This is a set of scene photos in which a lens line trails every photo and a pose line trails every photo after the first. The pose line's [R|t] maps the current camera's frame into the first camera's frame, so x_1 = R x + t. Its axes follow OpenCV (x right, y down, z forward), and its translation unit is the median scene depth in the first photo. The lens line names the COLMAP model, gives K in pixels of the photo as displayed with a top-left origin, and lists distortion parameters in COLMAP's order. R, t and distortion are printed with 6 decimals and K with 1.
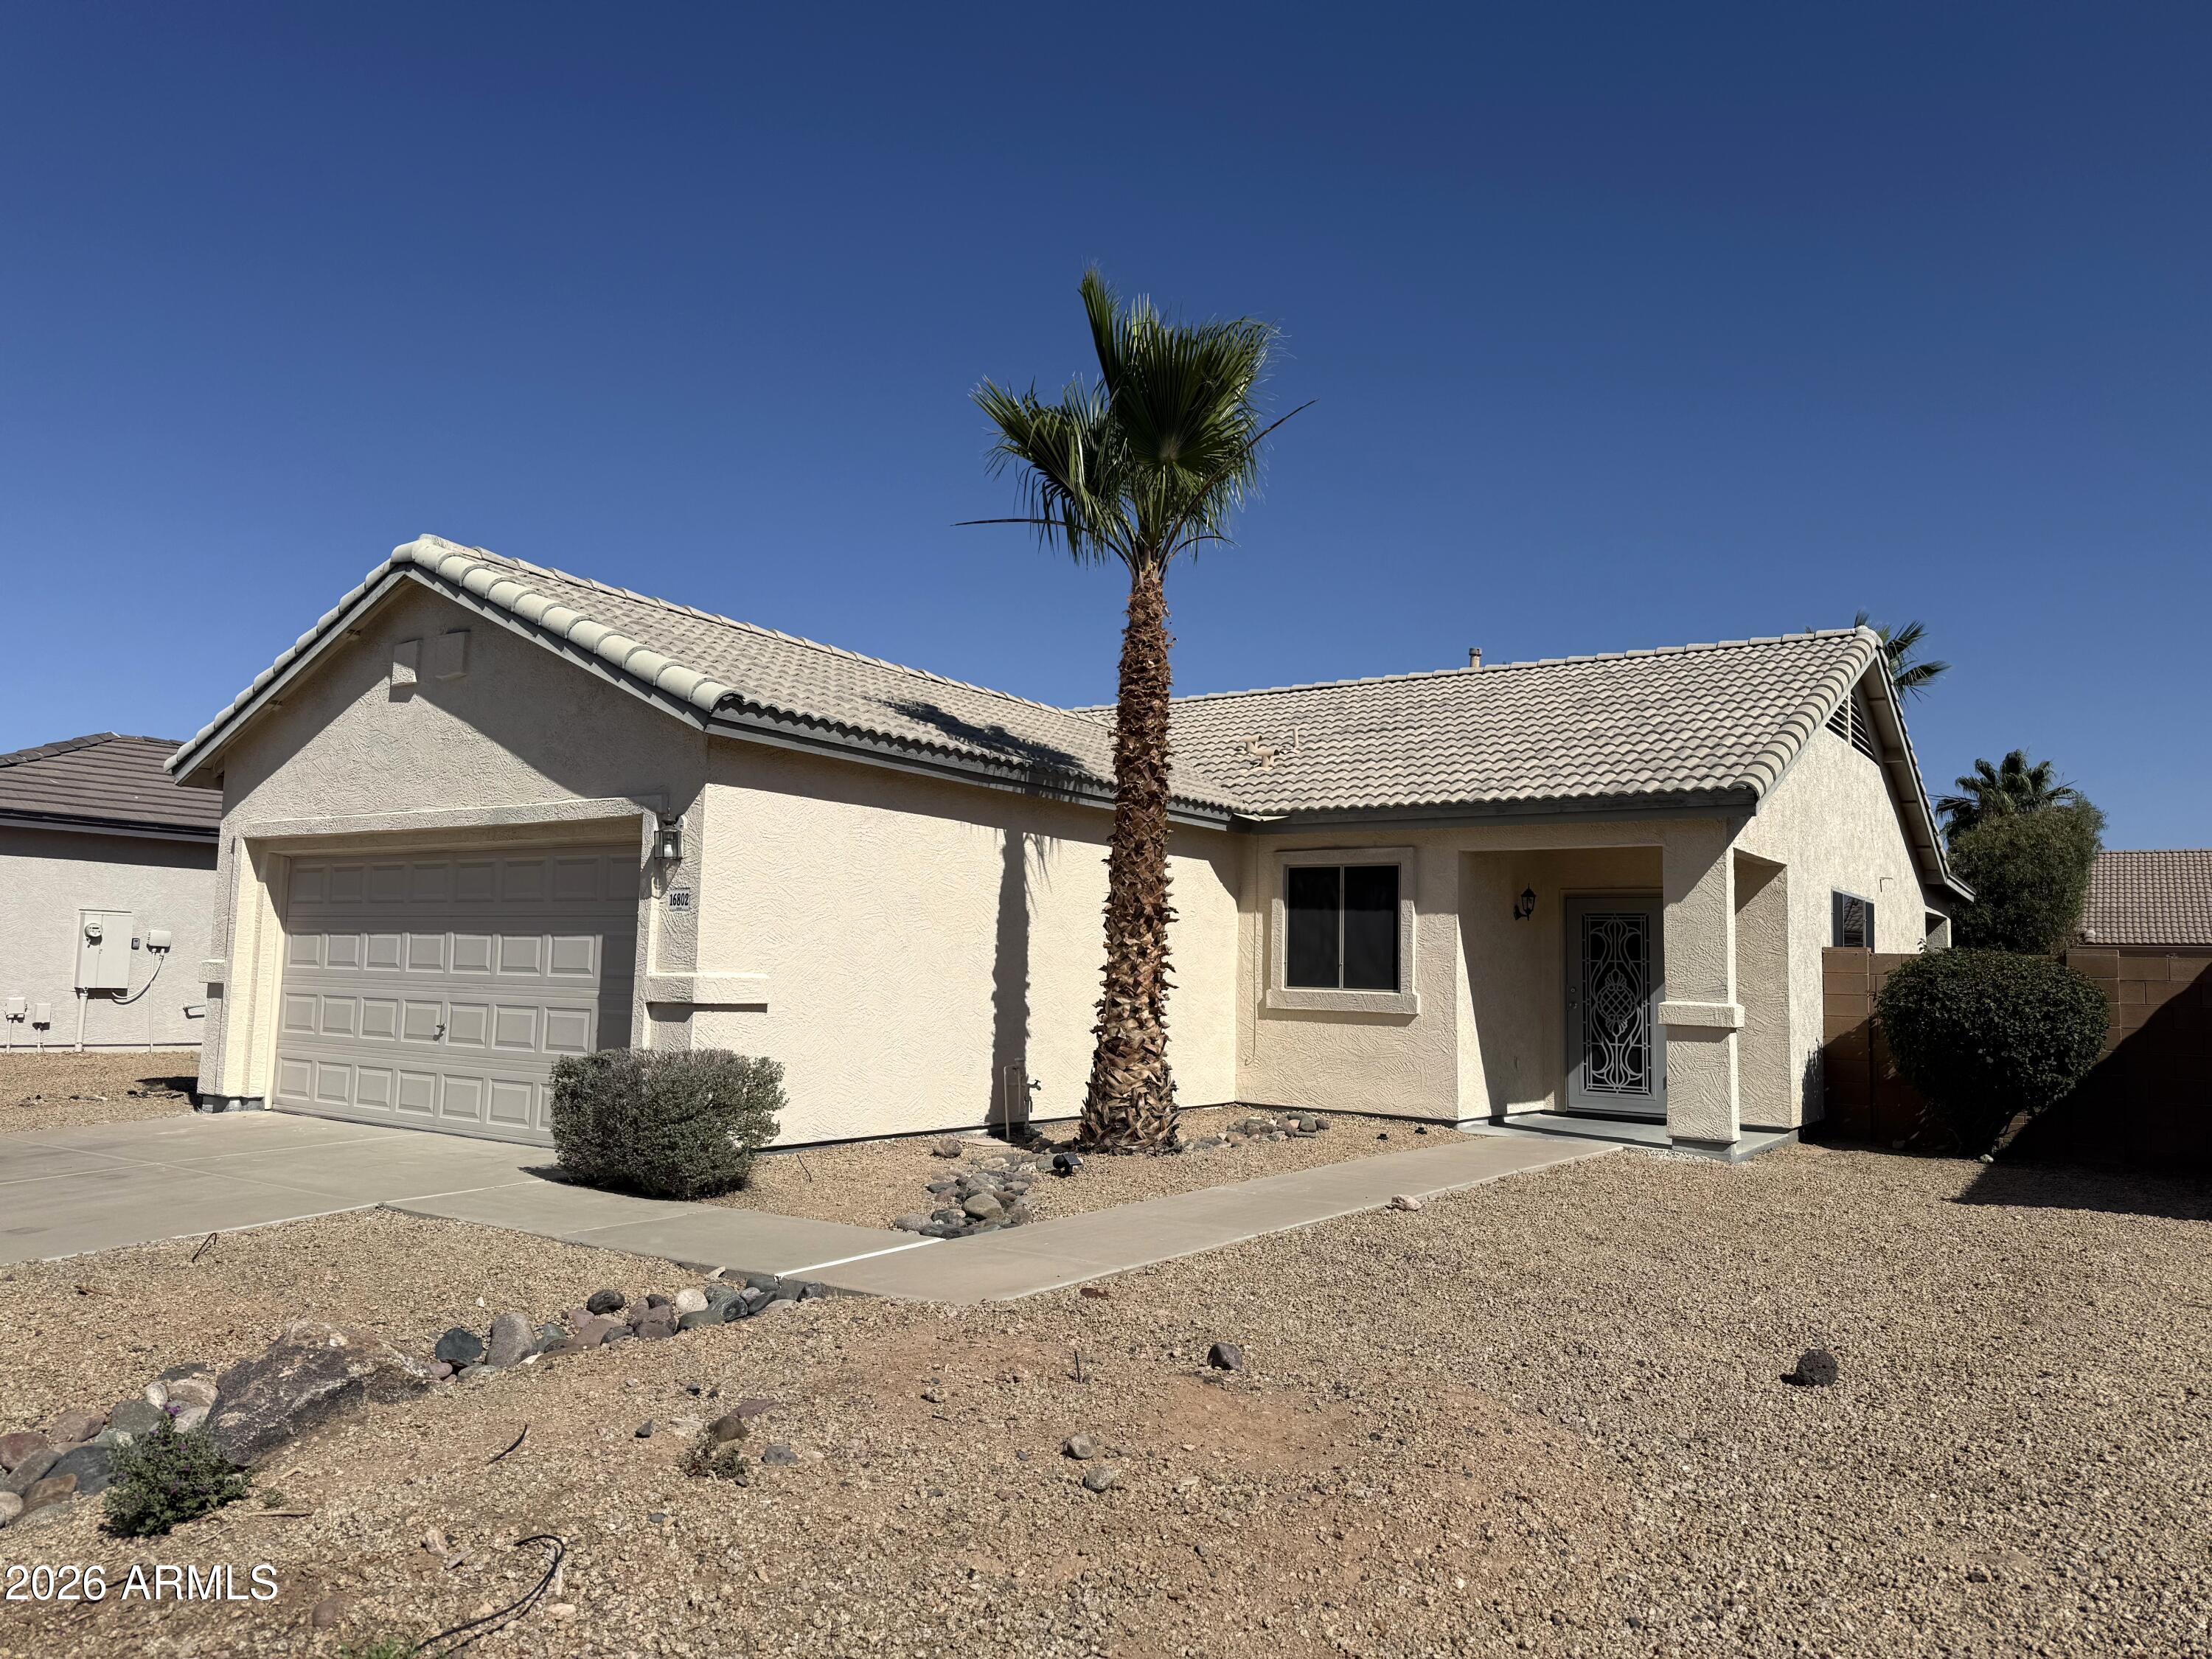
lens RADIAL K [[1537.5, 0, 1111.1], [0, 1537.5, 839.5], [0, 0, 1]] dist [0.168331, -0.269862]
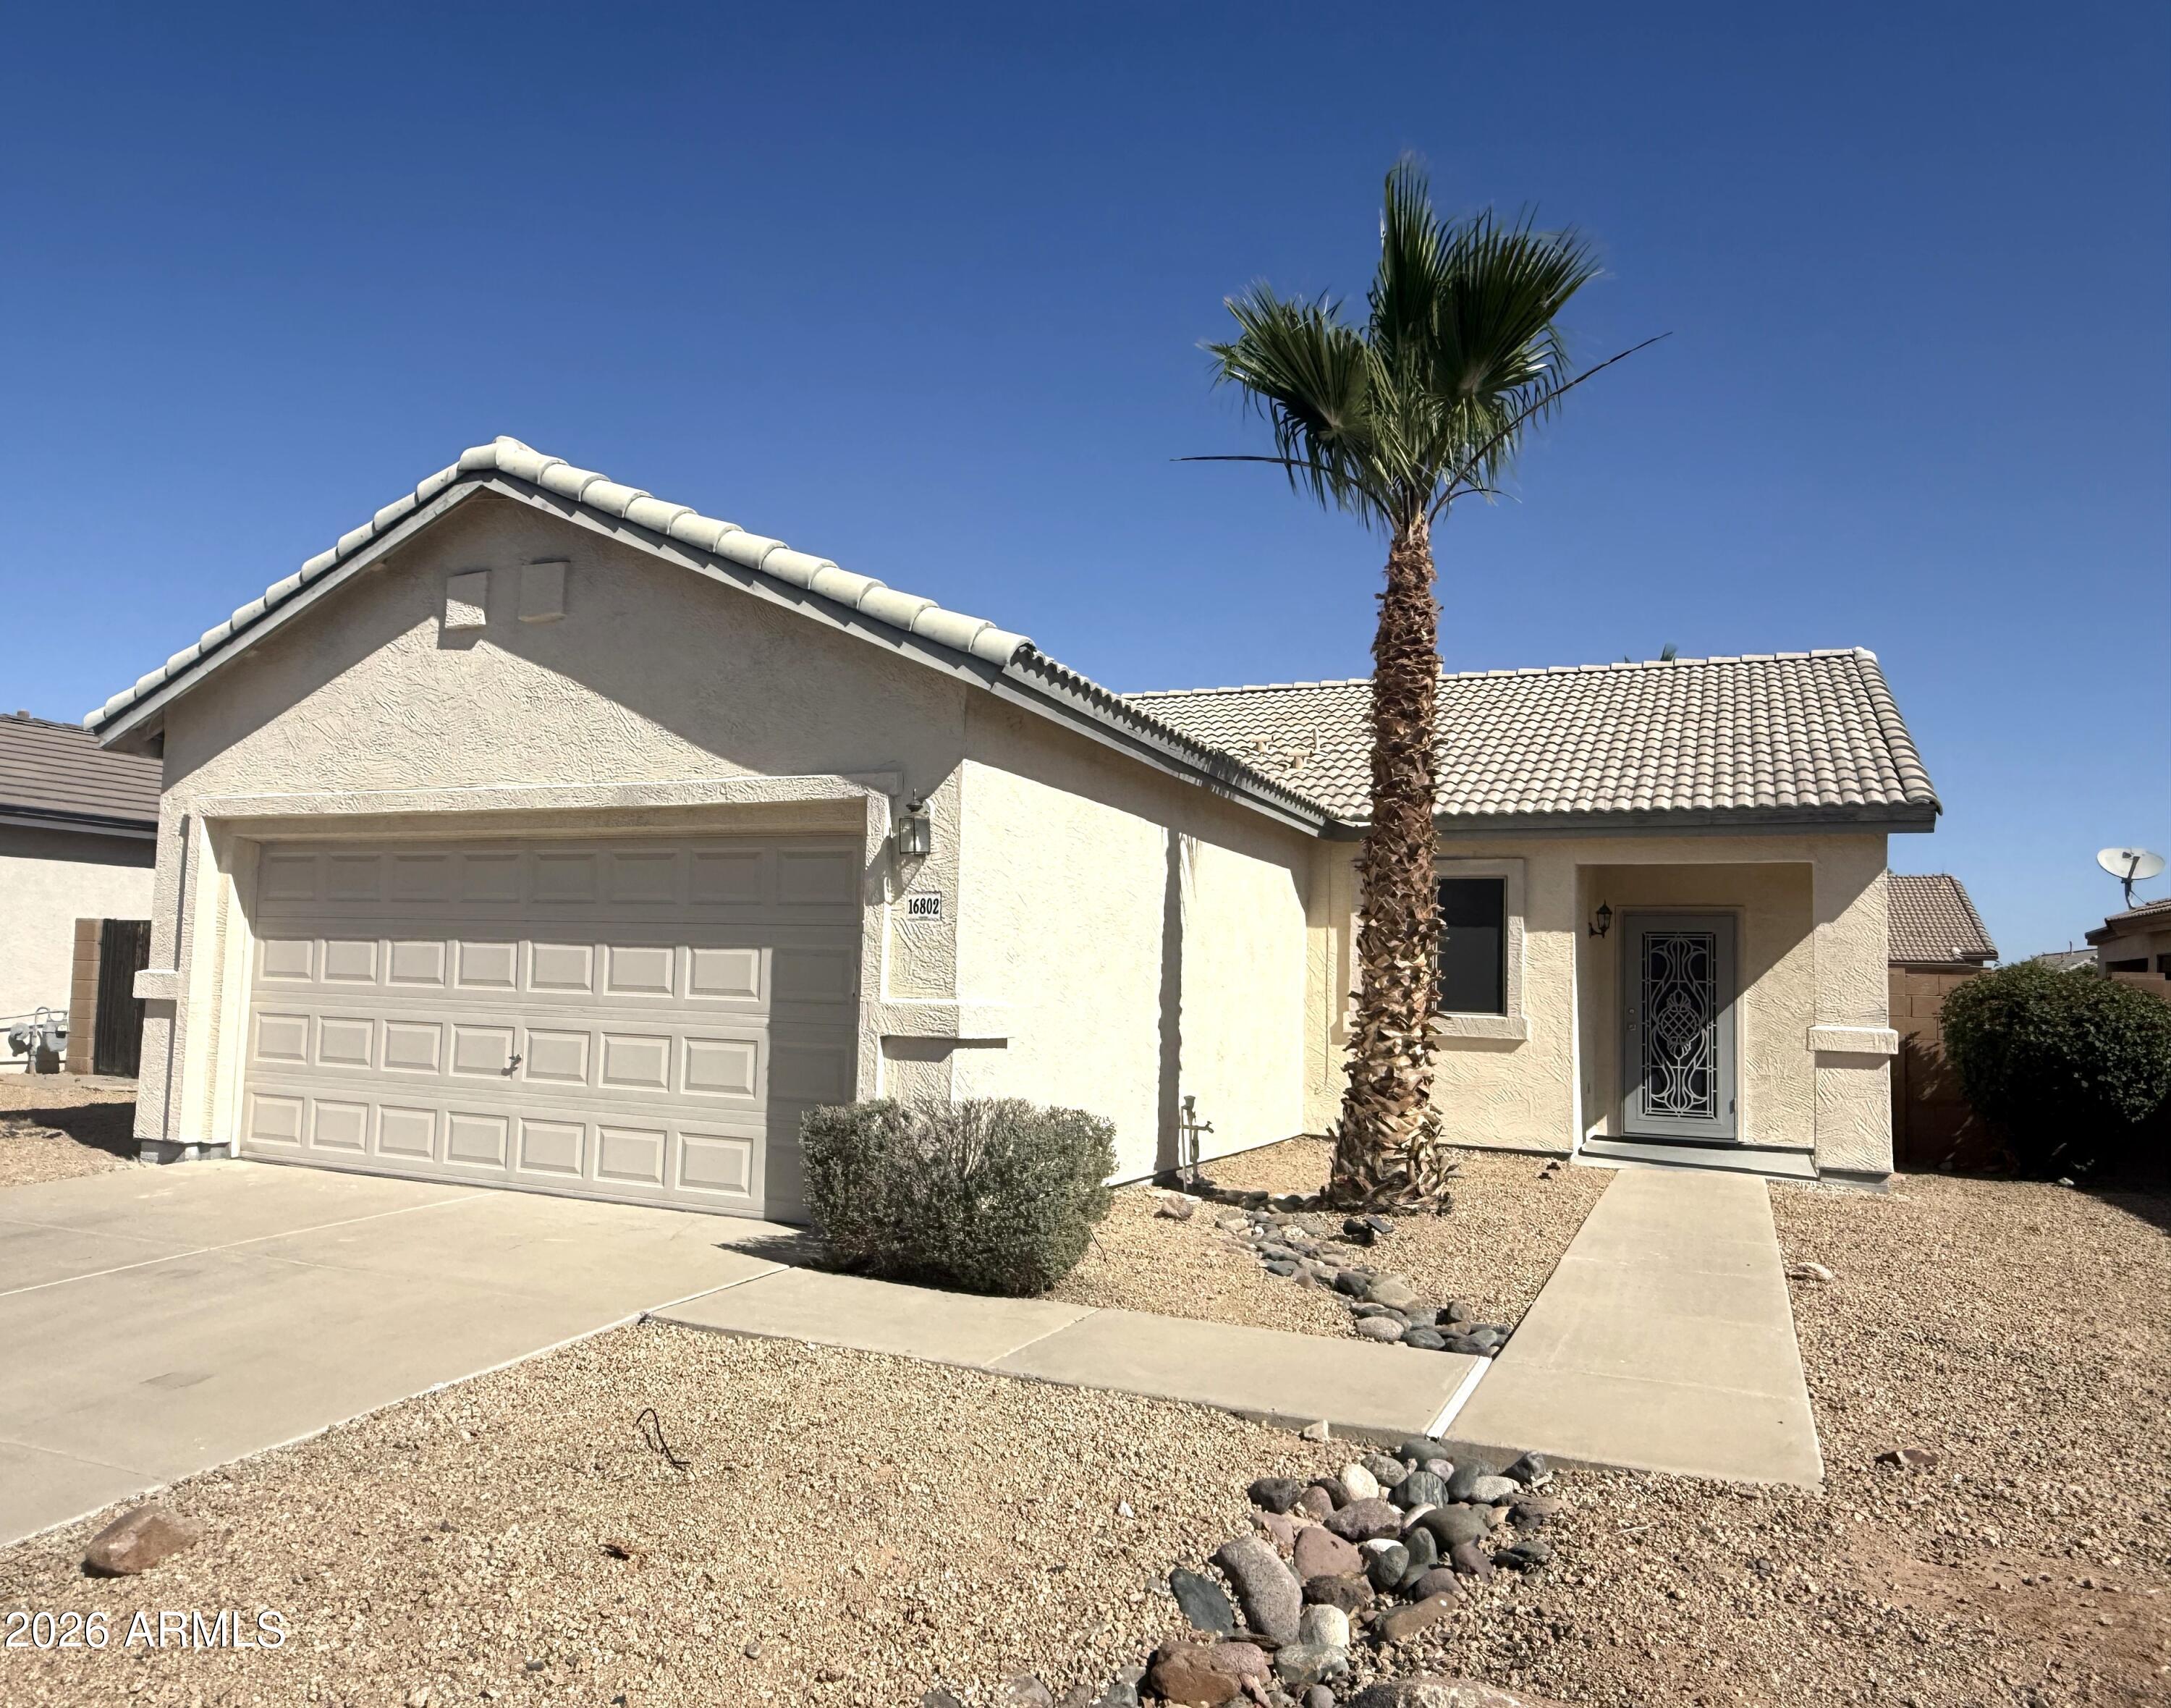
lens RADIAL K [[1480.6, 0, 1024.0], [0, 1480.6, 894.0], [0, 0, 1]] dist [0.014793, 0.000299]
pose [[0.985433, 0.016013, 0.169311, -0.283202], [-0.021064, 0.999384, 0.028077, 0.008267], [-0.168757, -0.031235, 0.985163, 0.203454]]
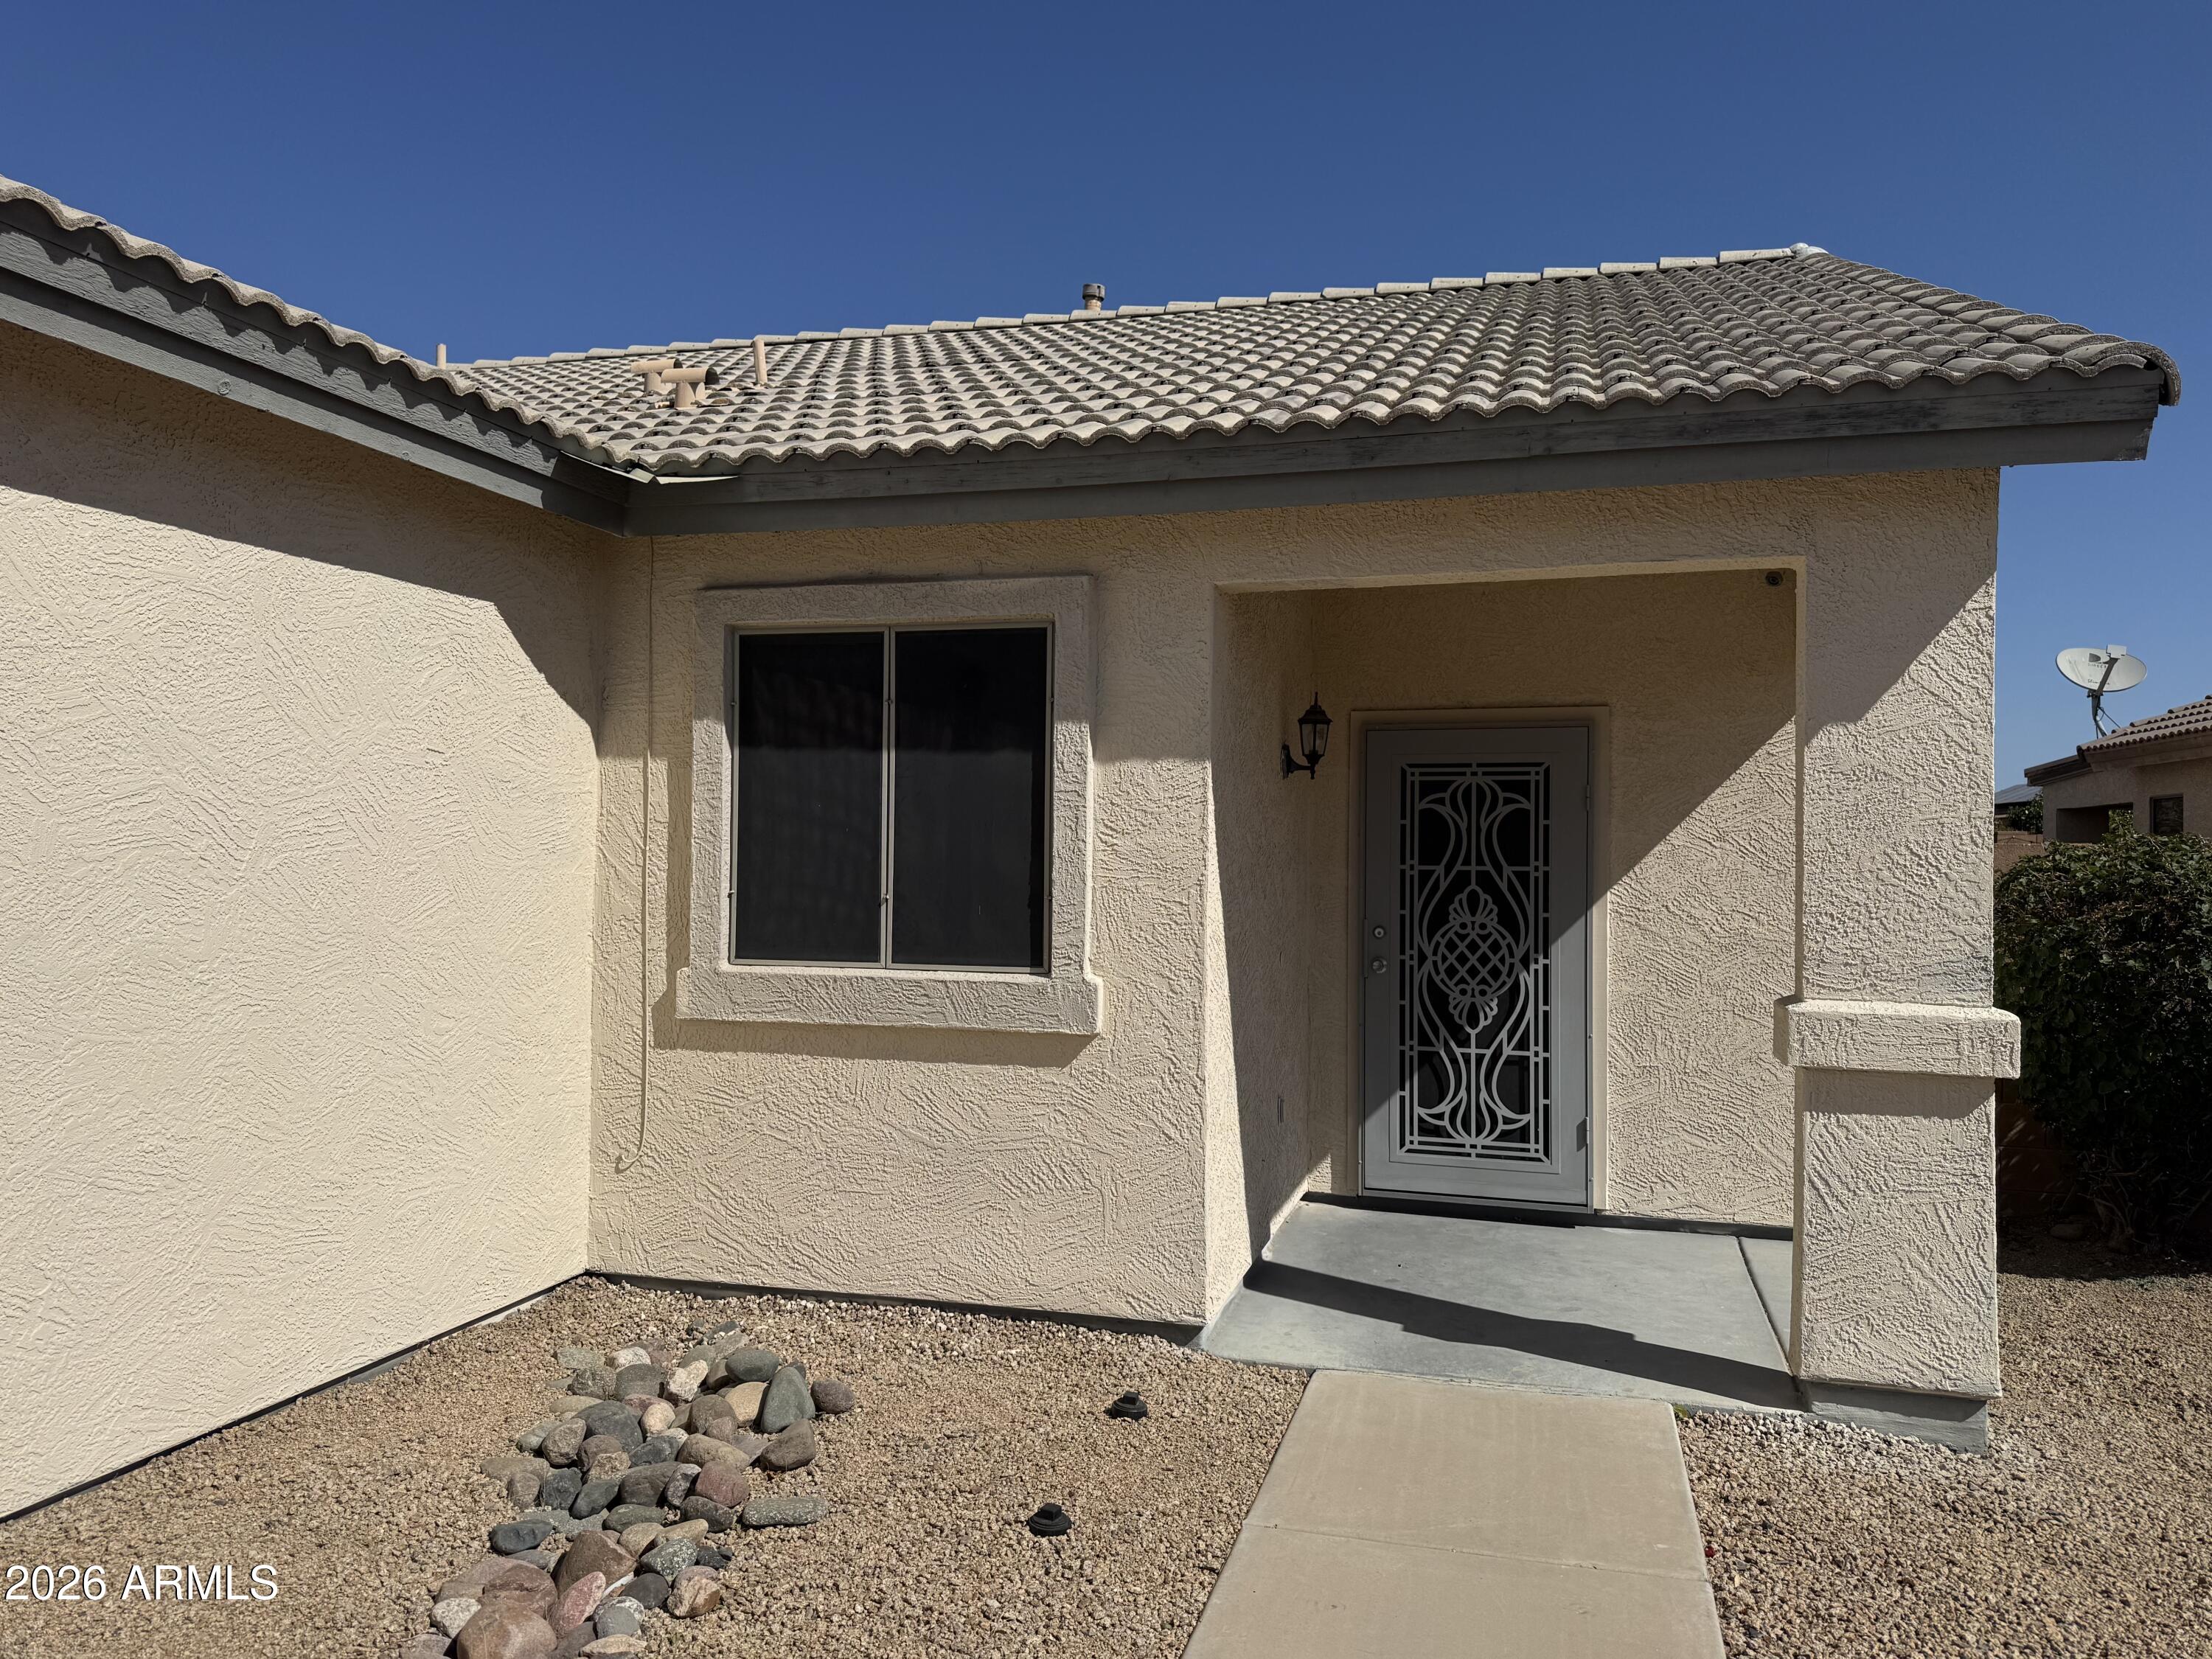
lens RADIAL K [[1537.5, 0, 1111.1], [0, 1537.5, 839.5], [0, 0, 1]] dist [0.168331, -0.269862]
pose [[0.944560, -0.010687, 0.328165, 0.092747], [-0.017476, 0.996417, 0.082750, 0.041750], [-0.327874, -0.083897, 0.940989, 0.747447]]
